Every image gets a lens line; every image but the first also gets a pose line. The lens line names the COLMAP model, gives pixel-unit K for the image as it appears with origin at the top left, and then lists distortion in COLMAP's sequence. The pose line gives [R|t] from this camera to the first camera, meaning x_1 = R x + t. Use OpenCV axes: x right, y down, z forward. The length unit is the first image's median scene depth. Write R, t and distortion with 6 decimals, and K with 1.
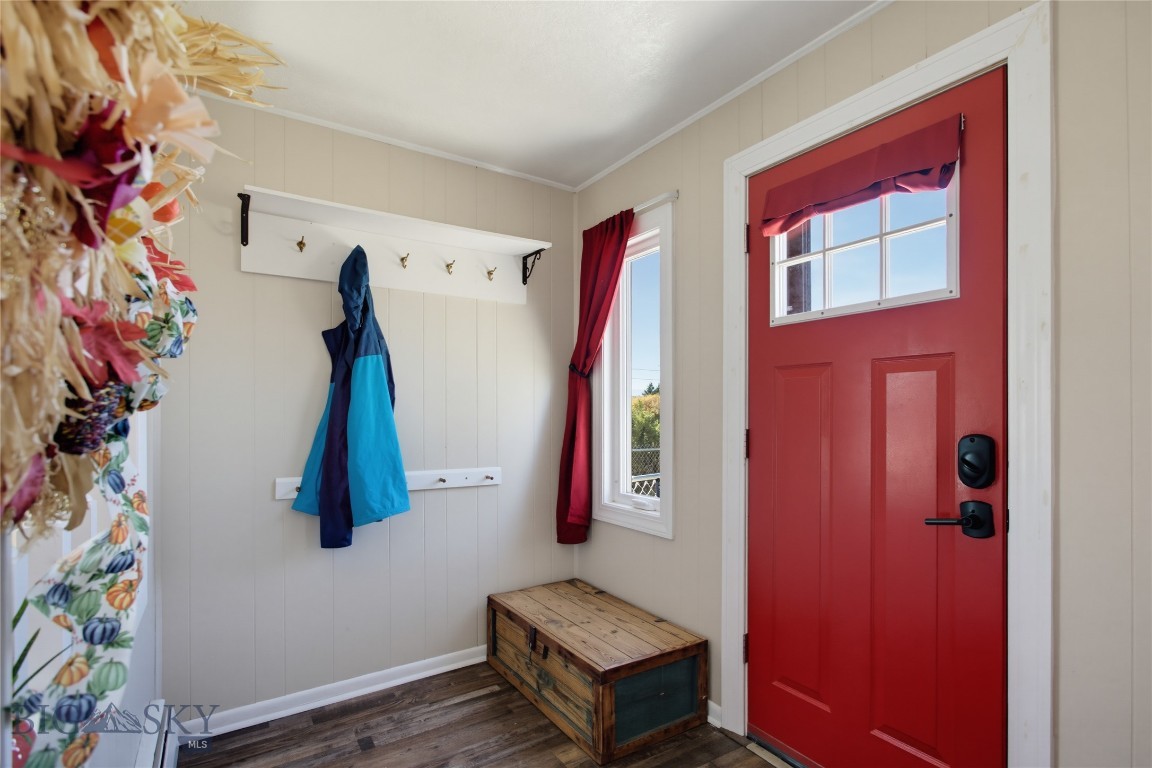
lens RADIAL K [[555.7, 0, 585.9], [0, 555.7, 411.8], [0, 0, 1]] dist [-0.001142, 0.000004]
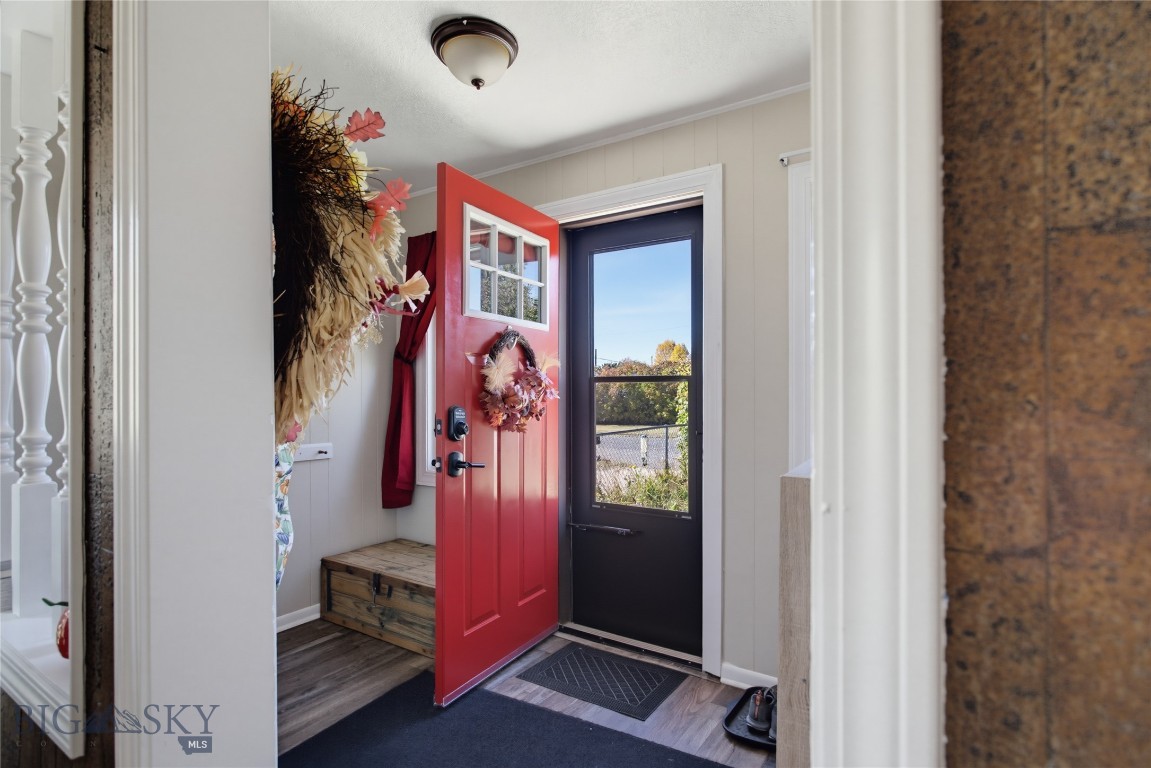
lens RADIAL K [[555.2, 0, 579.0], [0, 555.2, 390.2], [0, 0, 1]] dist [-0.001142, 0.000004]
pose [[0.923807, 0.004423, 0.382834, -0.137288], [-0.000924, 0.999956, -0.009324, 0.004996], [-0.382858, 0.008260, 0.923770, -0.241353]]
